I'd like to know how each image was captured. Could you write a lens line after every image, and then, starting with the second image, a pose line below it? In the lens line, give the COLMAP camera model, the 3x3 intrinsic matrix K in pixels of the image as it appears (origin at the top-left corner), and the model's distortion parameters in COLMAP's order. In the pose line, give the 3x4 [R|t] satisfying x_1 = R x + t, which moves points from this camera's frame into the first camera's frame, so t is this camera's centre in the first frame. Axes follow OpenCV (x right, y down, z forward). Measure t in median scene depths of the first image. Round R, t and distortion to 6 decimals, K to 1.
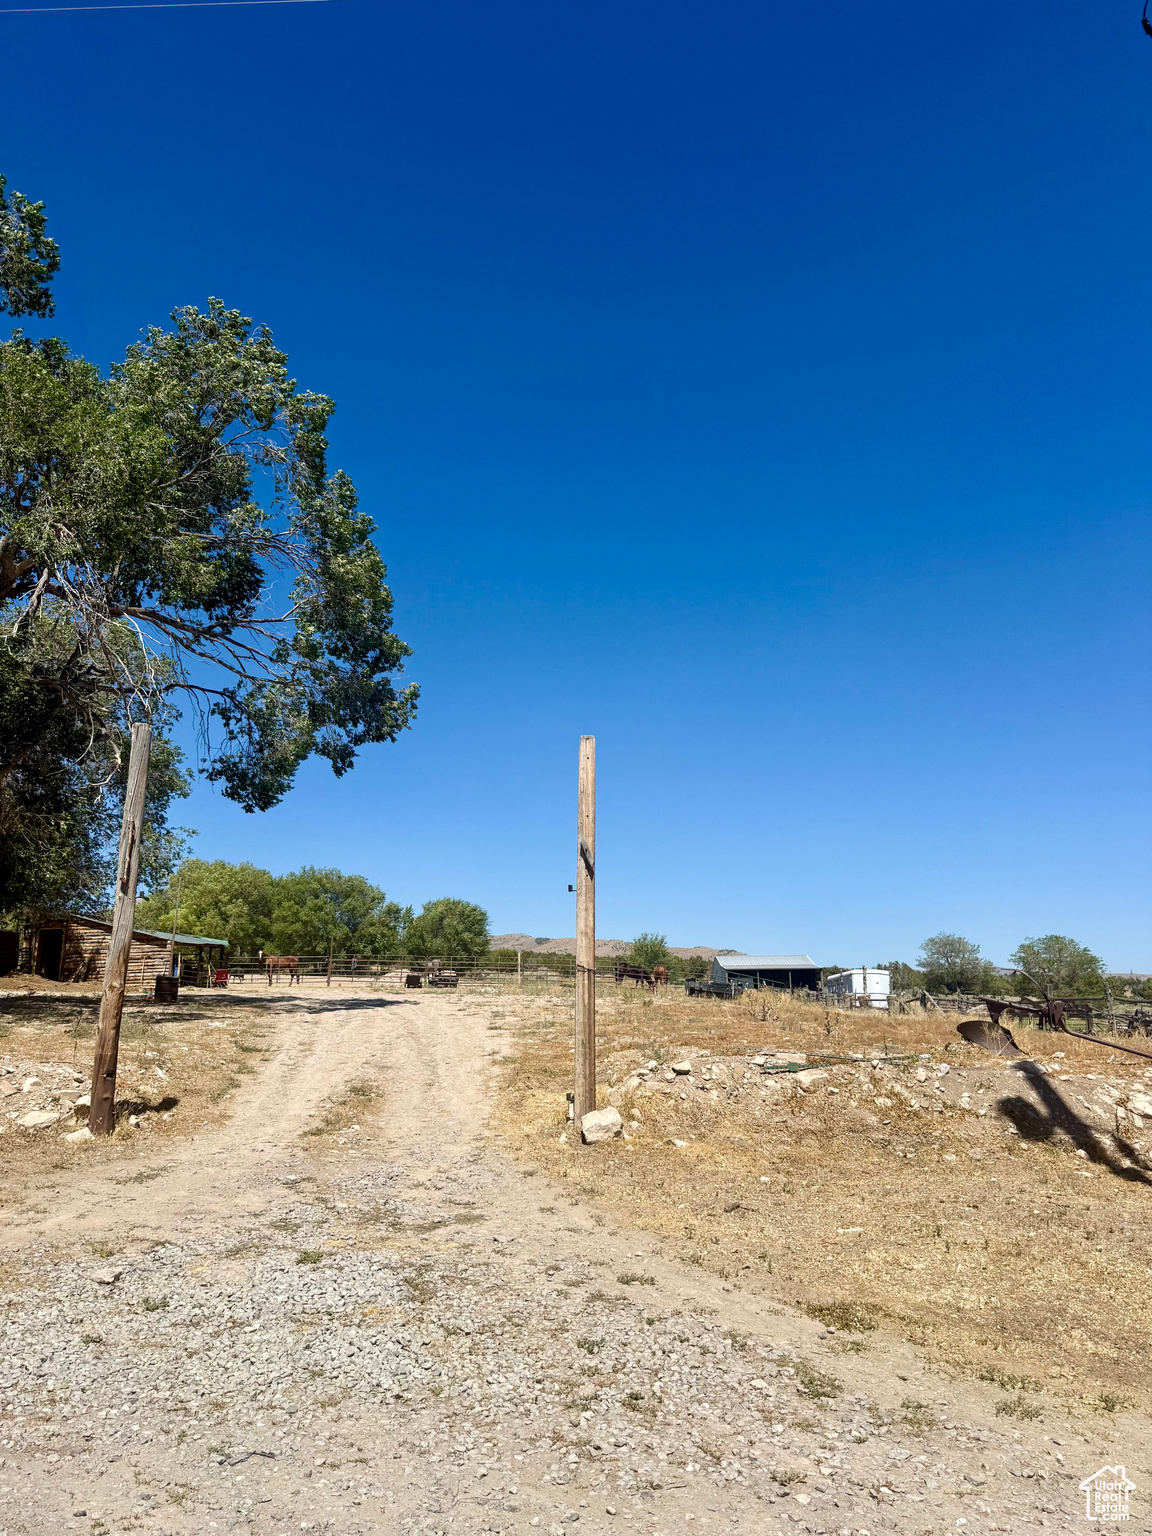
lens RADIAL K [[1076.6, 0, 573.6], [0, 1076.6, 767.0], [0, 0, 1]] dist [0.082887, -0.111136]
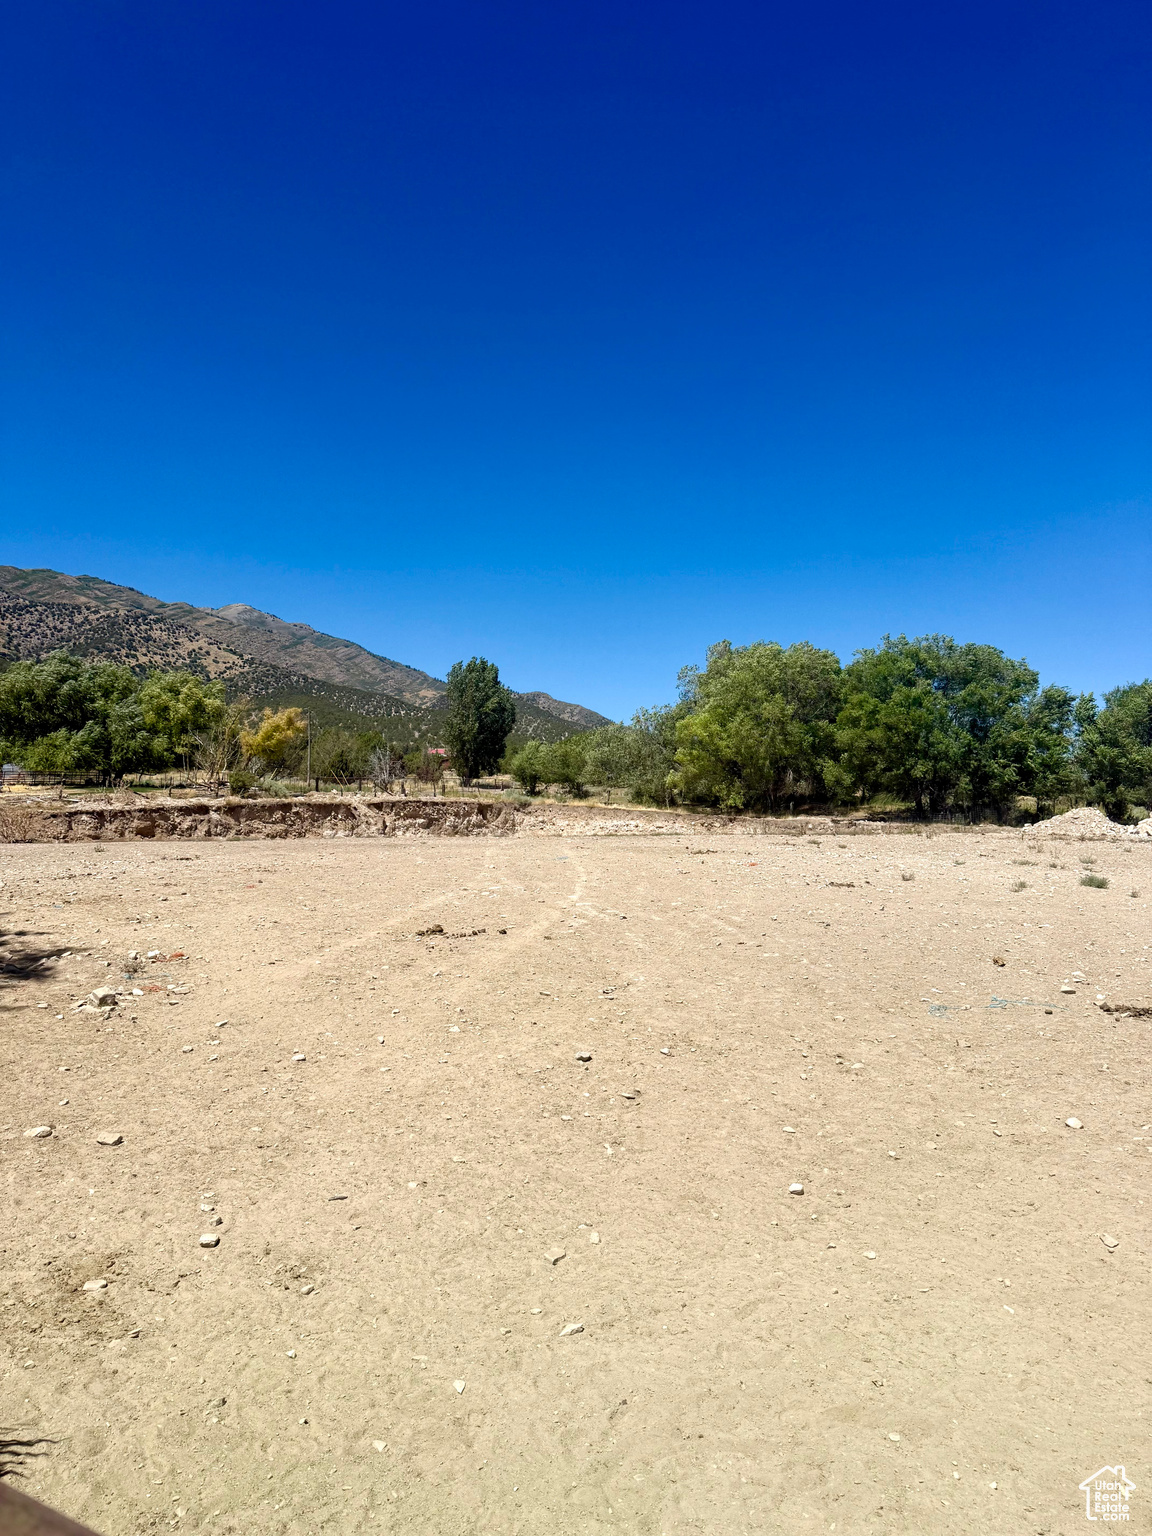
lens RADIAL K [[1076.6, 0, 574.3], [0, 1076.6, 764.5], [0, 0, 1]] dist [0.082887, -0.111136]
pose [[0.846163, -0.026649, -0.532258, -0.821046], [0.108771, 0.986361, 0.123534, 0.709781], [0.521706, -0.162424, 0.837521, 4.123089]]
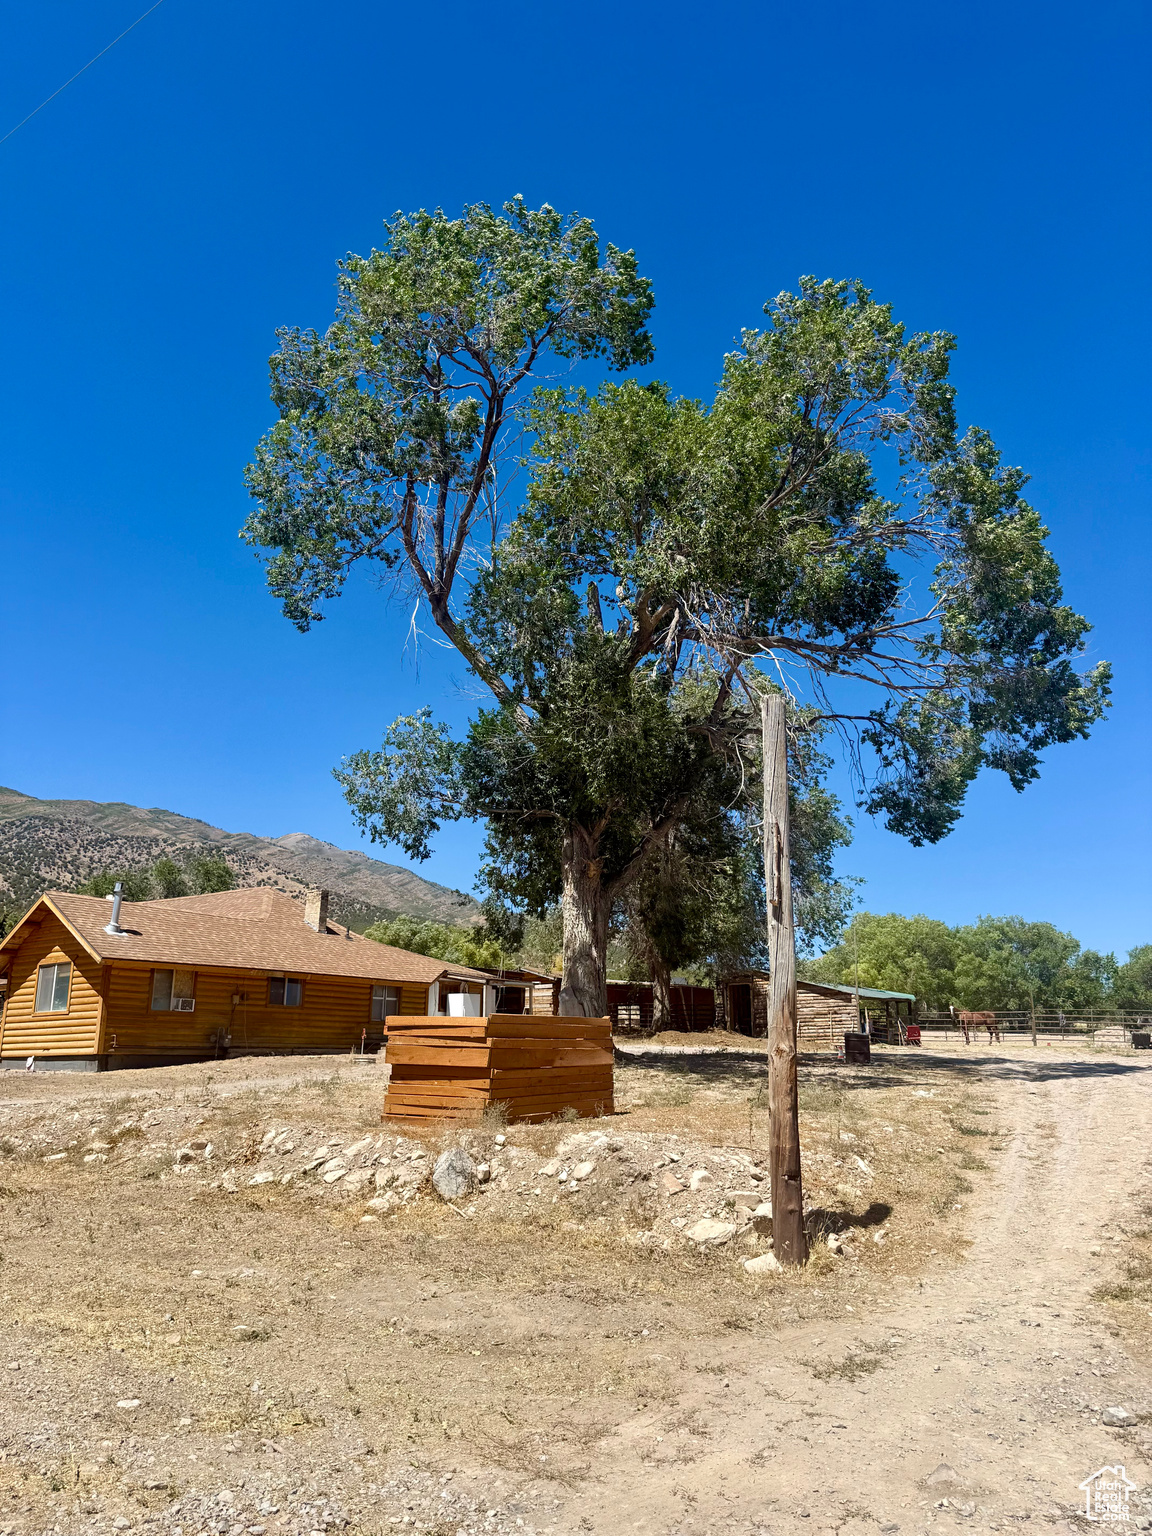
lens RADIAL K [[1076.6, 0, 574.1], [0, 1076.6, 761.0], [0, 0, 1]] dist [0.082887, -0.111136]
pose [[0.825325, -0.143012, -0.546248, -0.041119], [0.112945, 0.989656, -0.088452, 0.021638], [0.553247, 0.011306, 0.832940, 0.116584]]
